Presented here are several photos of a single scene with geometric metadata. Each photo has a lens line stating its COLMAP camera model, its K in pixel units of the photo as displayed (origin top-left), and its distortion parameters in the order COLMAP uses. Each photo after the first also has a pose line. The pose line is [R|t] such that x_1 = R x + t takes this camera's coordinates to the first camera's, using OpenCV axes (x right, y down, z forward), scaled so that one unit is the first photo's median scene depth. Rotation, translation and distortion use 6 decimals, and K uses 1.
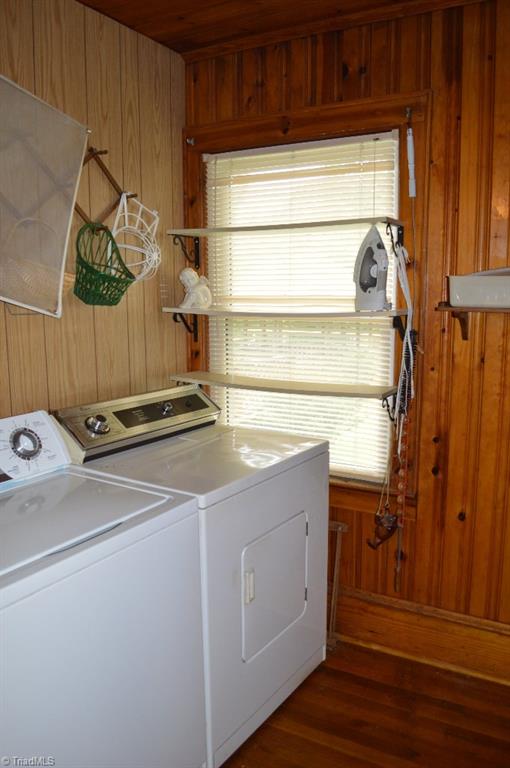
lens RADIAL K [[625.9, 0, 256.3], [0, 625.9, 387.8], [0, 0, 1]] dist [-0.076542, 0.015204]
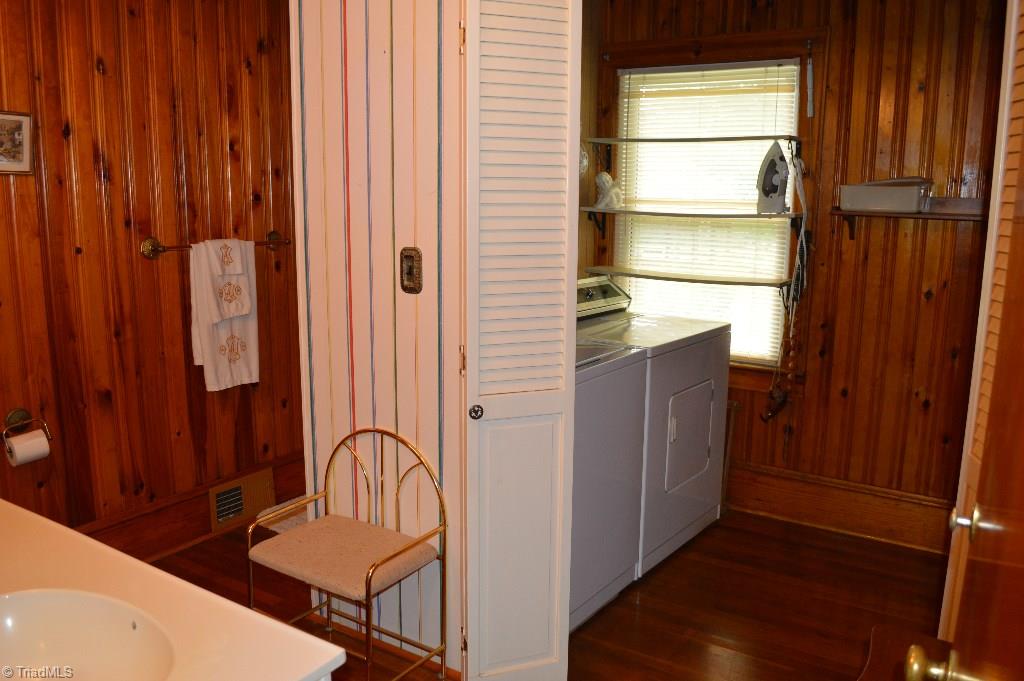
lens RADIAL K [[834.5, 0, 509.3], [0, 834.5, 336.8], [0, 0, 1]] dist [-0.076542, 0.015204]
pose [[0.997581, 0.026459, -0.064273, -0.193895], [-0.024805, 0.999344, 0.026396, 0.076566], [0.064930, -0.024738, 0.997583, -0.568103]]
